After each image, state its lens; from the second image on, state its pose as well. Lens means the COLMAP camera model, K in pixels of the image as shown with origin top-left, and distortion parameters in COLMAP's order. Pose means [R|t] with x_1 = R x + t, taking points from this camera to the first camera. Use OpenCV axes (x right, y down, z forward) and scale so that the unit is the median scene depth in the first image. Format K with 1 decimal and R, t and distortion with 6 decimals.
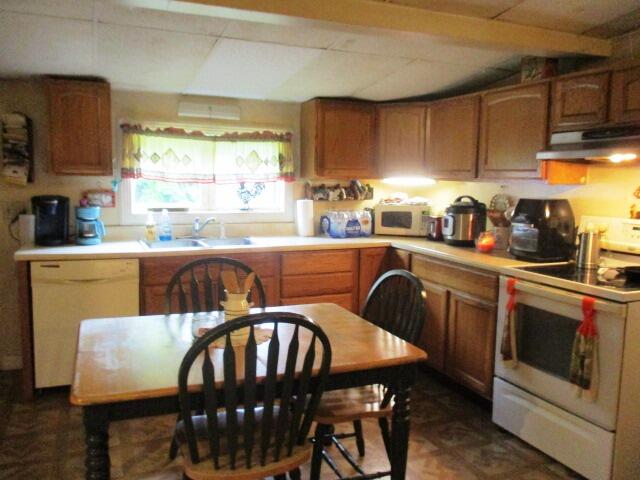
lens RADIAL K [[535.9, 0, 320.4], [0, 535.9, 240.6], [0, 0, 1]] dist [-0.016213, 0.020638]
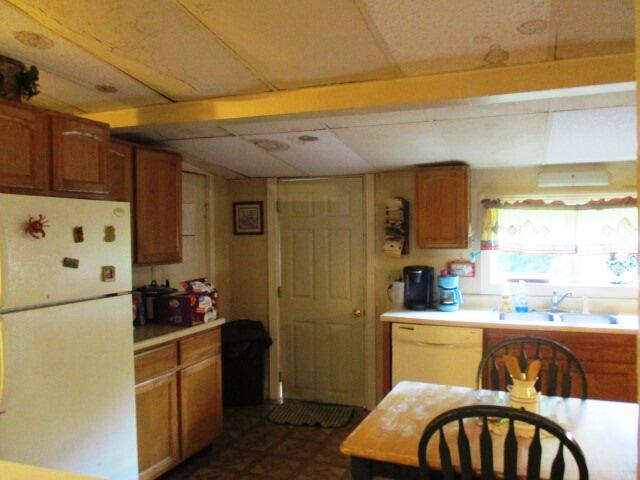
lens RADIAL K [[535.9, 0, 322.6], [0, 535.9, 240.6], [0, 0, 1]] dist [-0.016213, 0.020638]
pose [[0.719146, -0.016175, -0.694671, 0.147694], [-0.060761, 0.994436, -0.086057, -0.025666], [0.692198, 0.104097, 0.714161, 0.021625]]
